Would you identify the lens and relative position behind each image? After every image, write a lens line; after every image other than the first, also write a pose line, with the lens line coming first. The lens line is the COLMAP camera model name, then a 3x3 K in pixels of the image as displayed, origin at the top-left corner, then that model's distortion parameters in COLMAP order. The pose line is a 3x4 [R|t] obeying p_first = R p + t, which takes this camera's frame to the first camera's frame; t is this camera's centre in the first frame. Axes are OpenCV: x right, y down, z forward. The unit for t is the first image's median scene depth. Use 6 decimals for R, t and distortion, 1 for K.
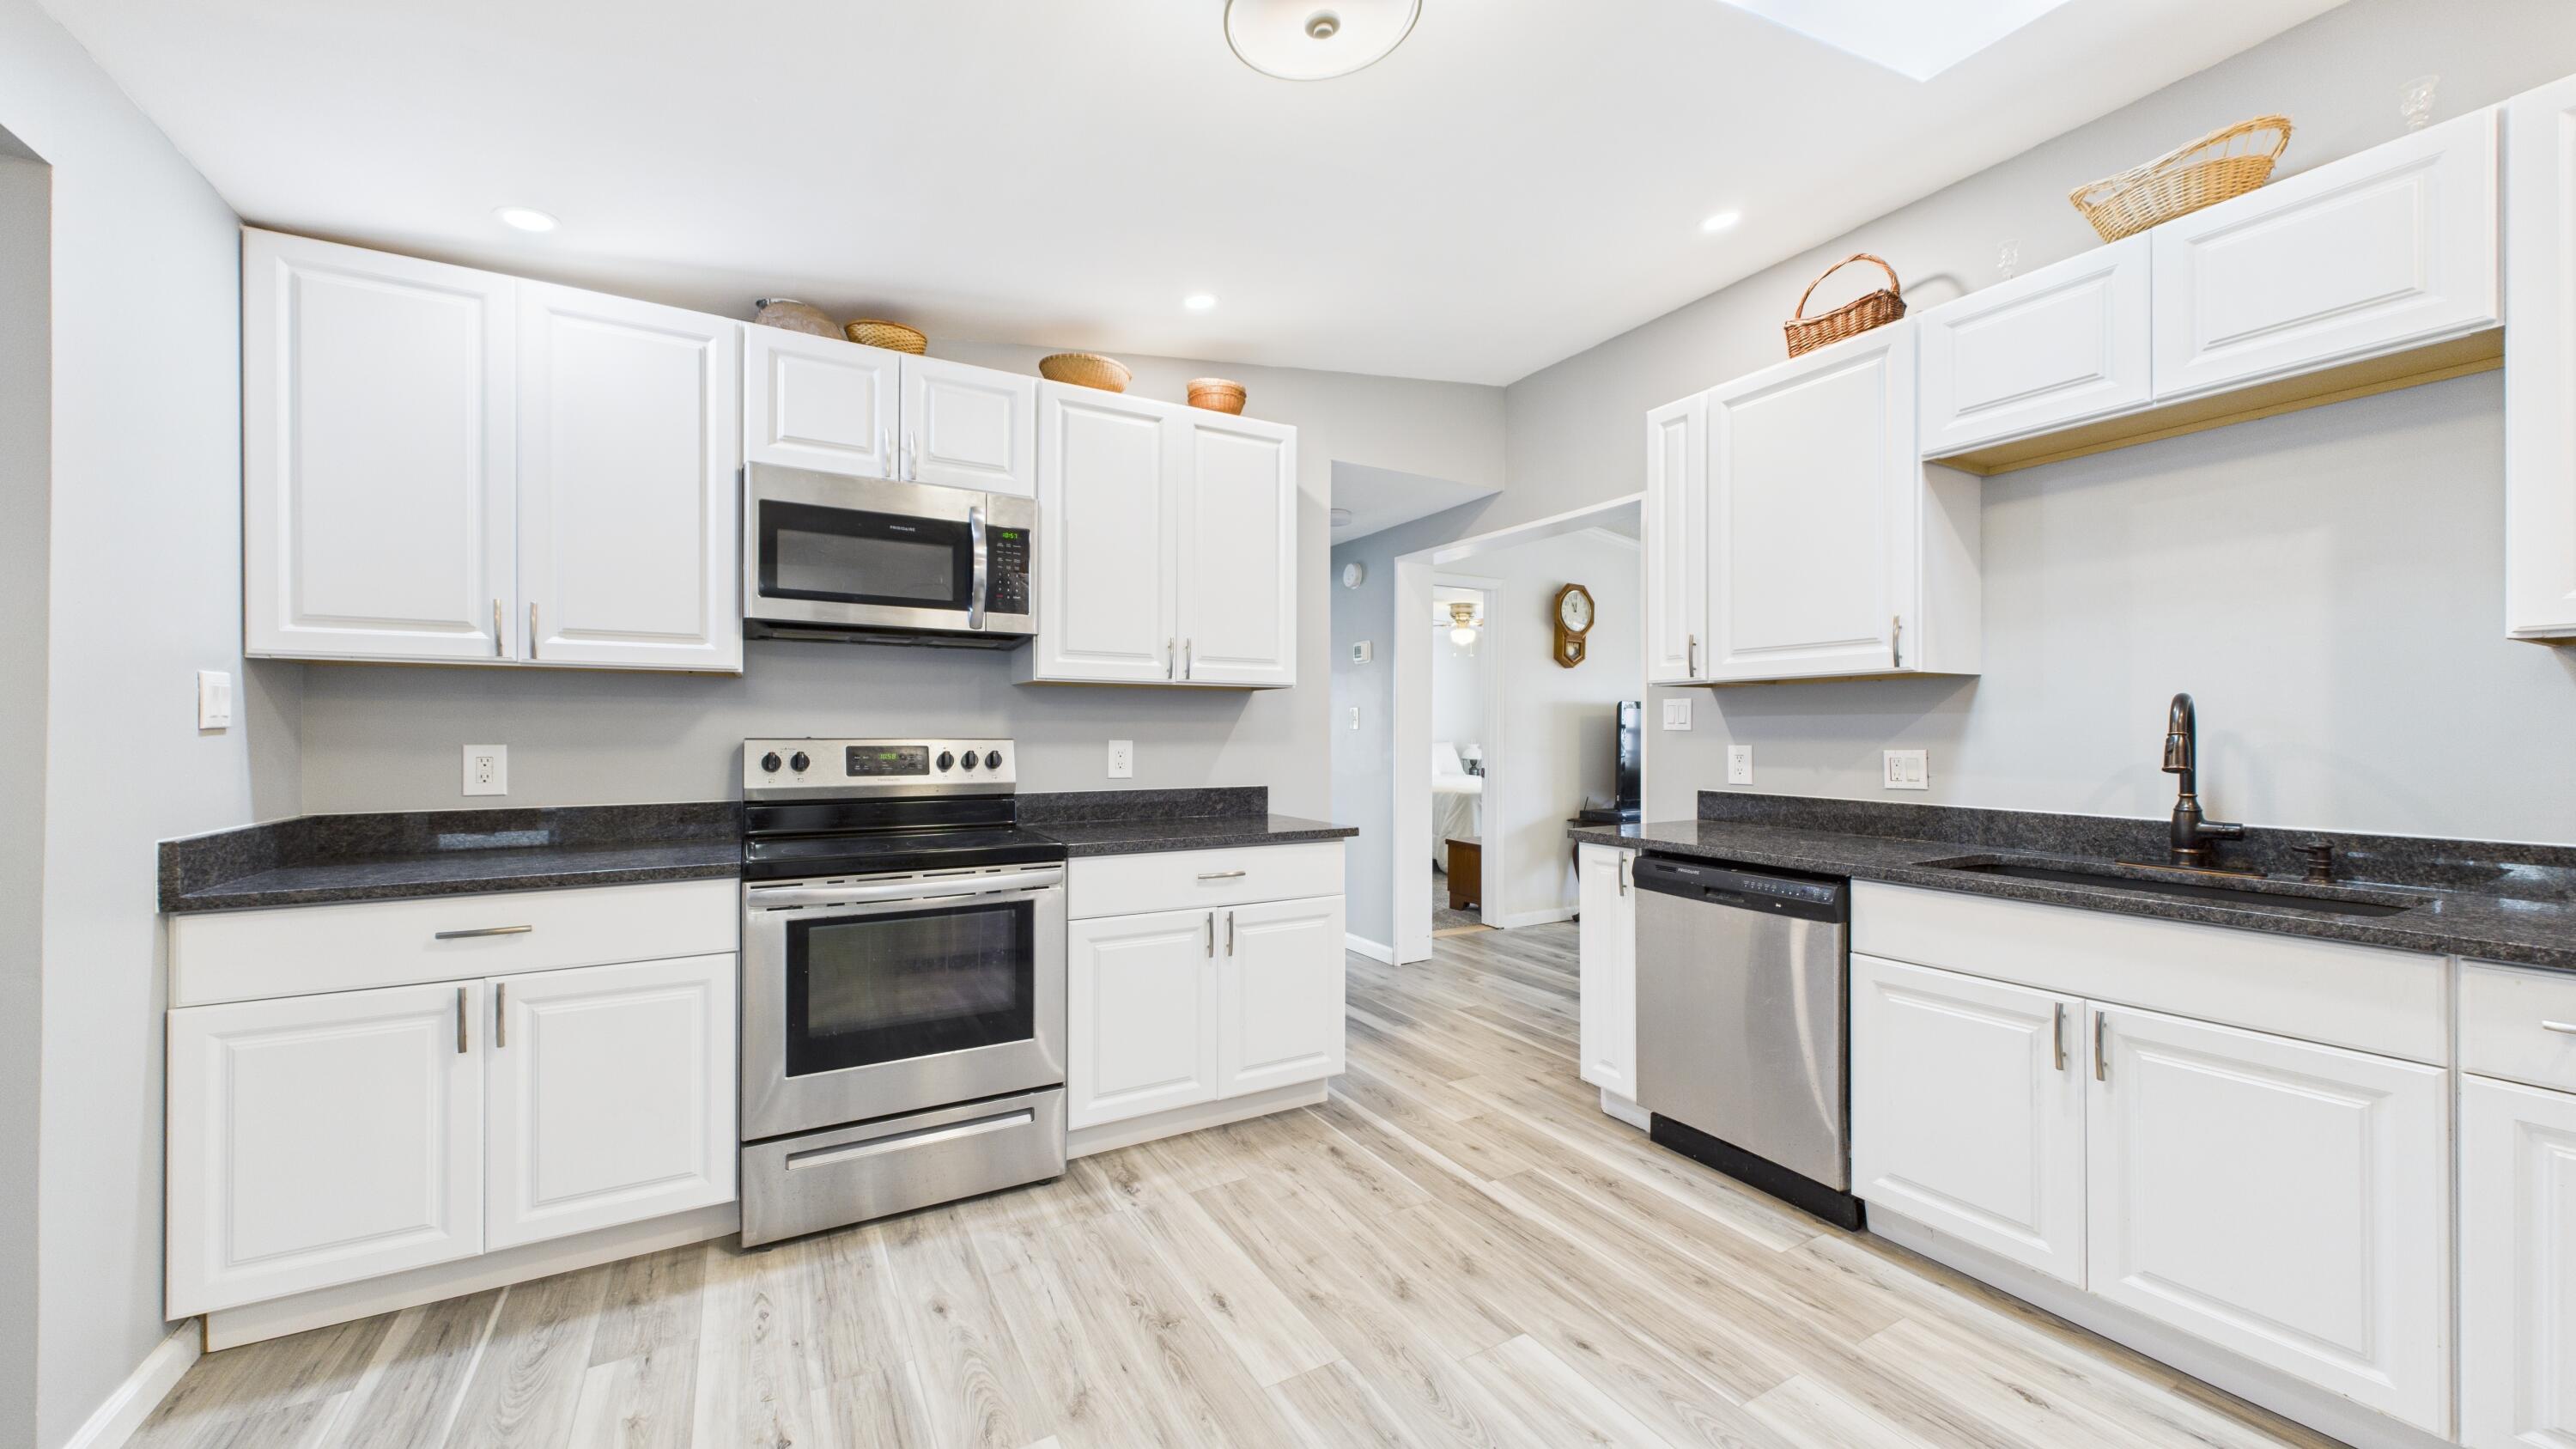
lens RADIAL K [[943.0, 0, 1290.7], [0, 943.0, 733.7], [0, 0, 1]] dist [0.000887, 0.000250]
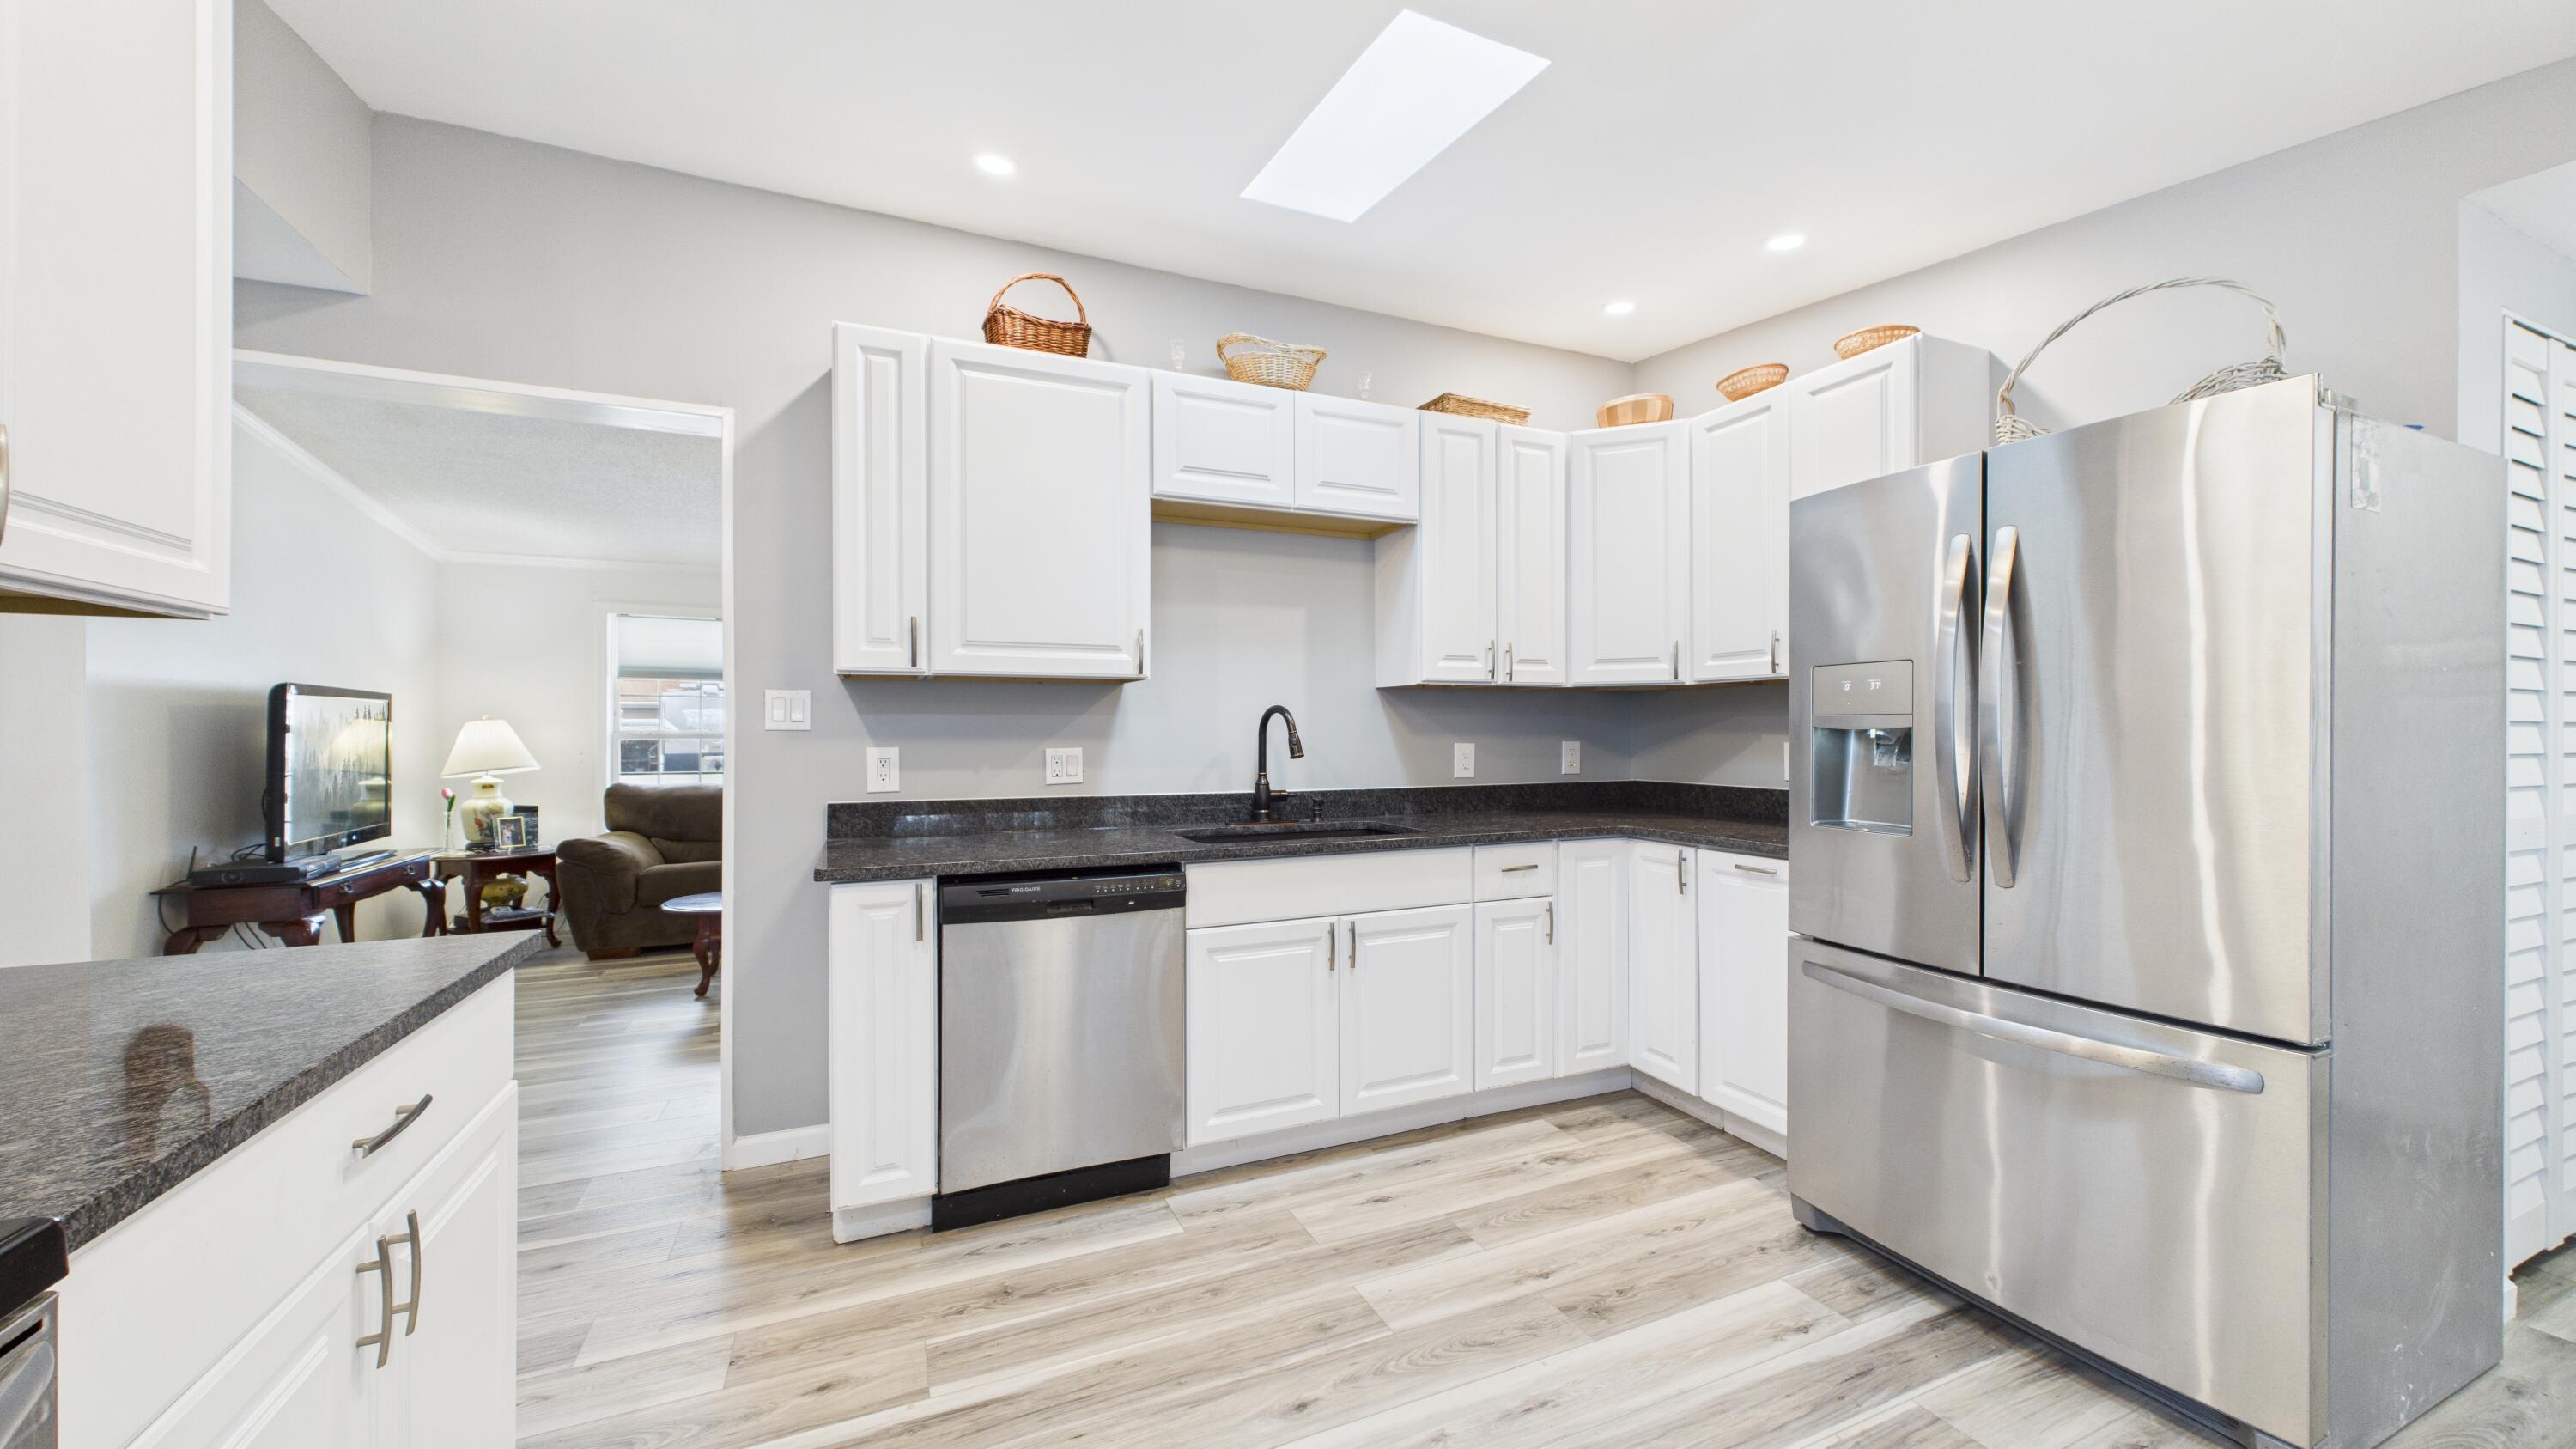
lens RADIAL K [[943.0, 0, 1283.3], [0, 943.0, 730.2], [0, 0, 1]] dist [0.000887, 0.000250]
pose [[0.108019, 0.001582, 0.994148, -0.444511], [0.003787, 0.999991, -0.002003, -0.000615], [-0.994142, 0.003981, 0.108012, 0.684282]]
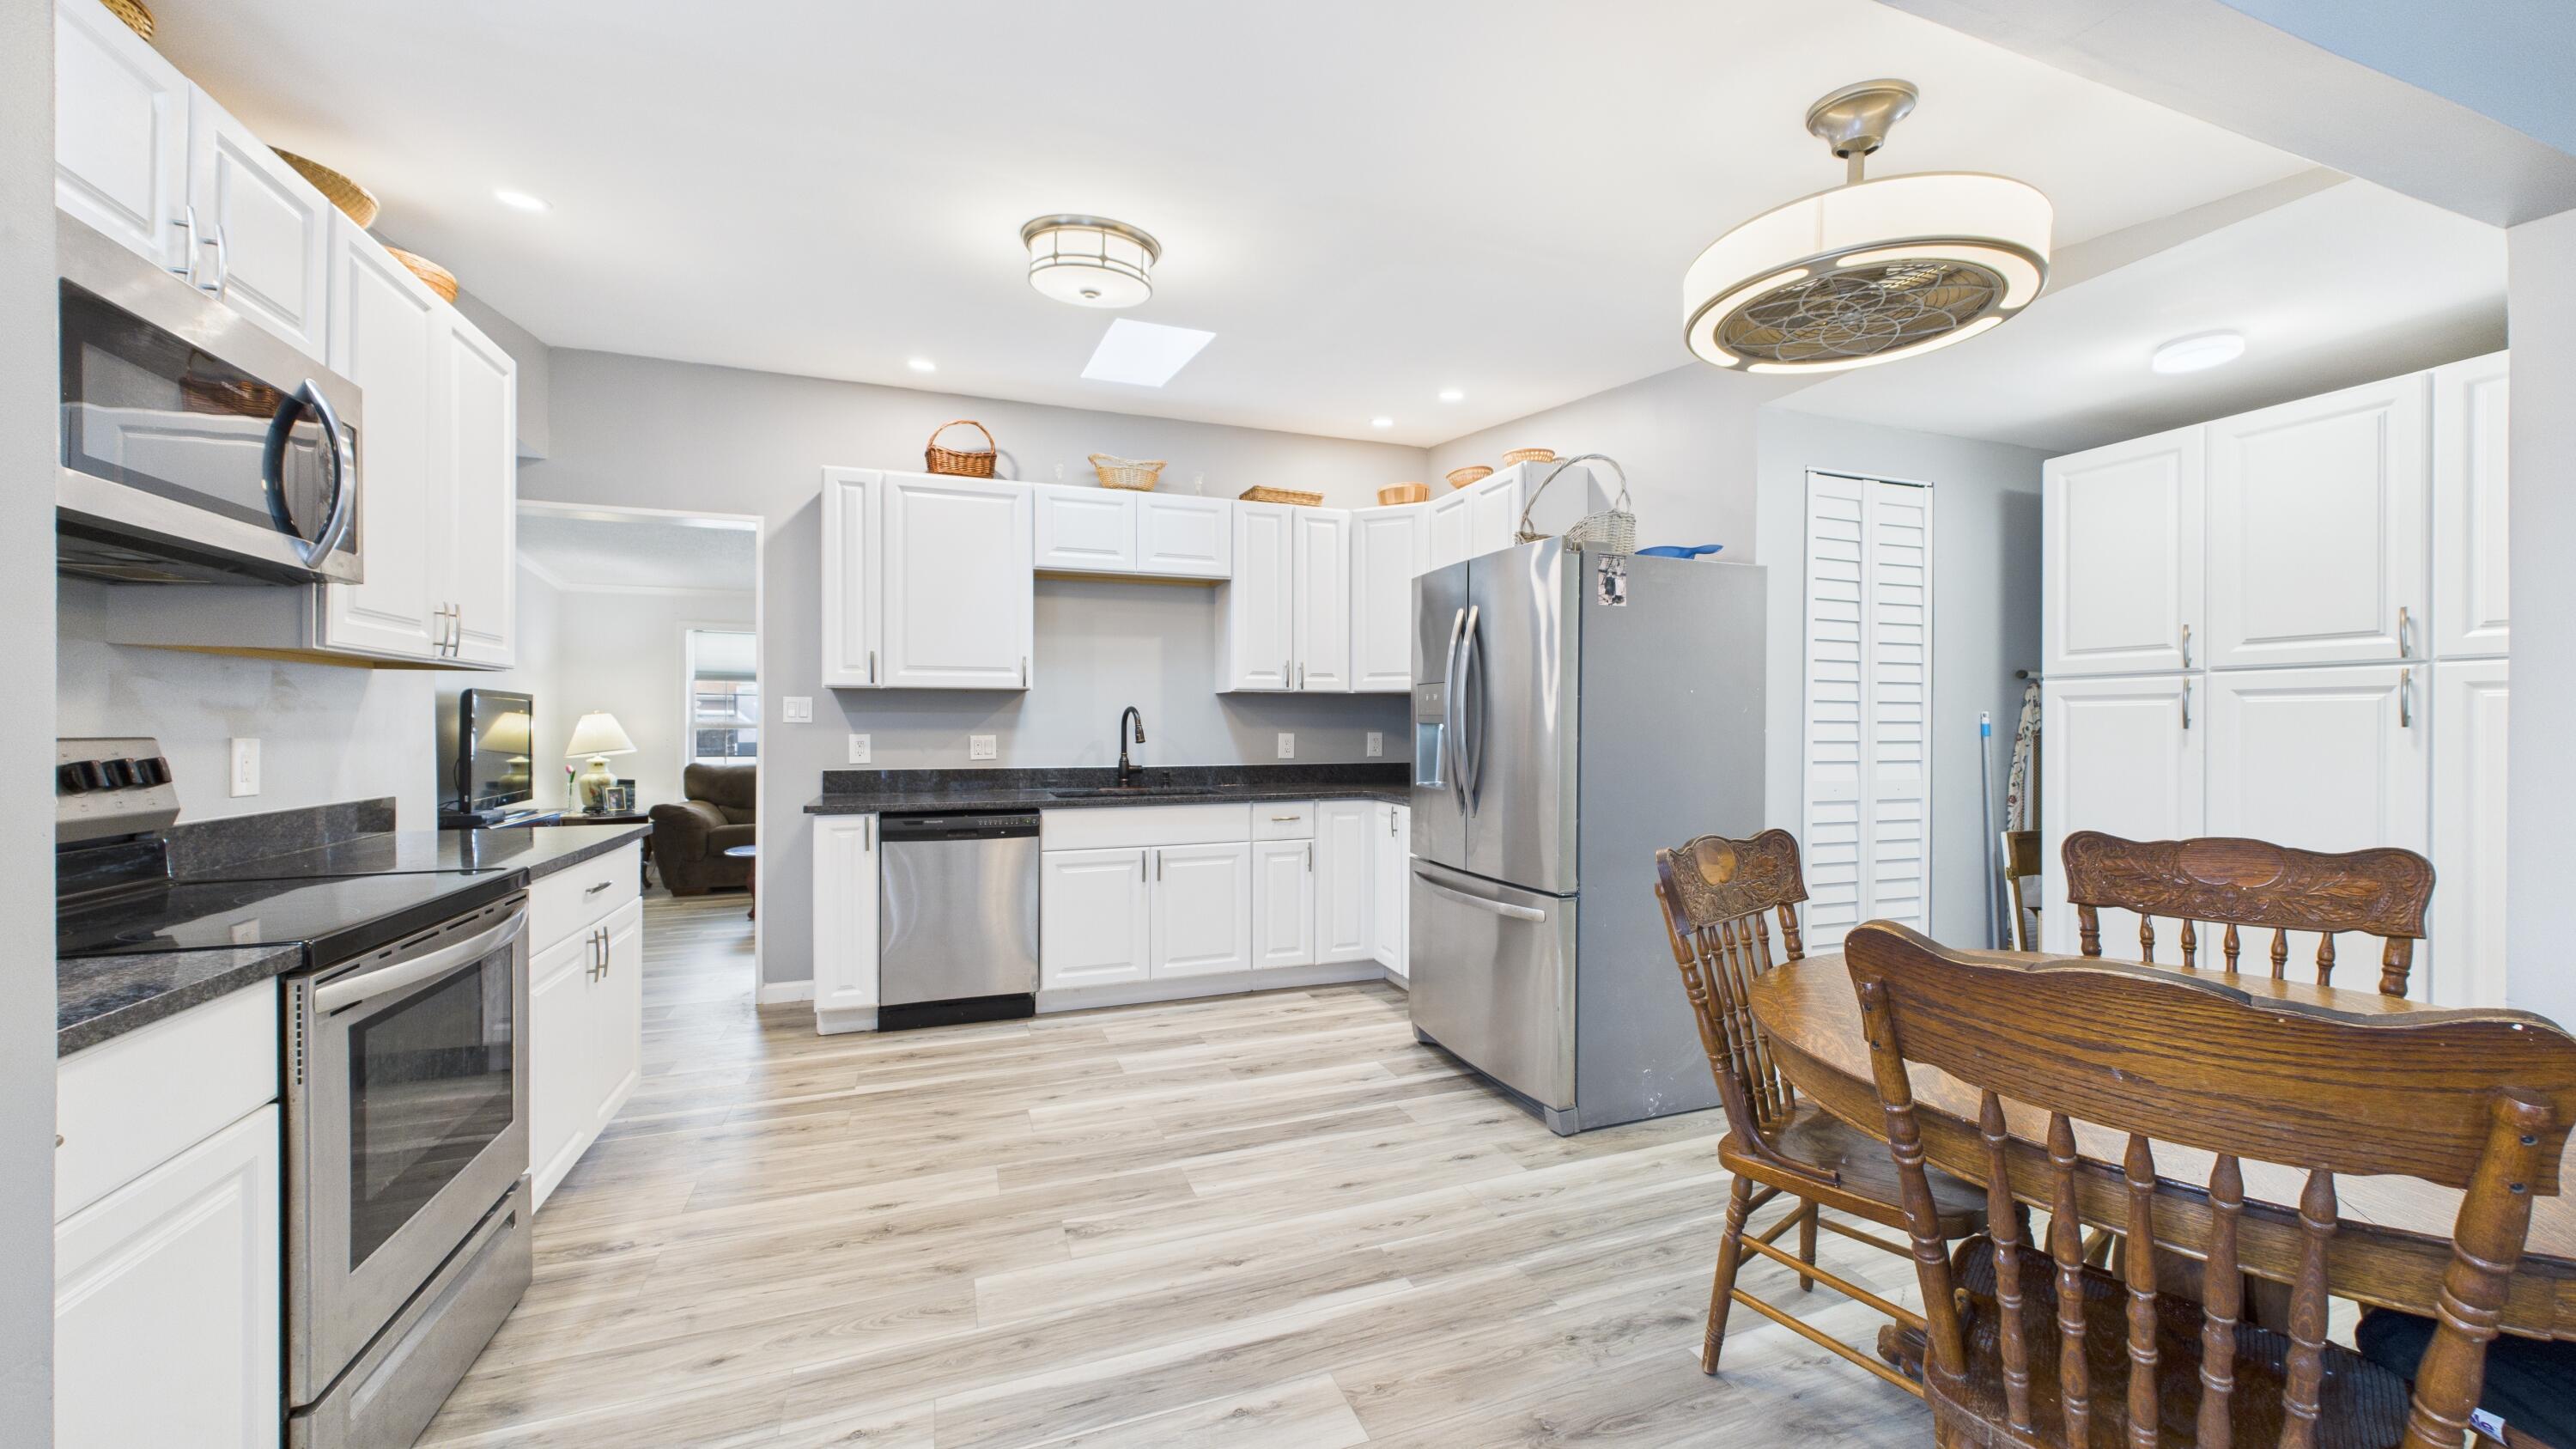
lens RADIAL K [[943.0, 0, 1284.9], [0, 943.0, 726.2], [0, 0, 1]] dist [0.000887, 0.000250]
pose [[0.164497, -0.002899, 0.986373, -0.931034], [0.001145, 0.999996, 0.002748, -0.002783], [-0.986377, 0.000678, 0.164499, 0.245387]]
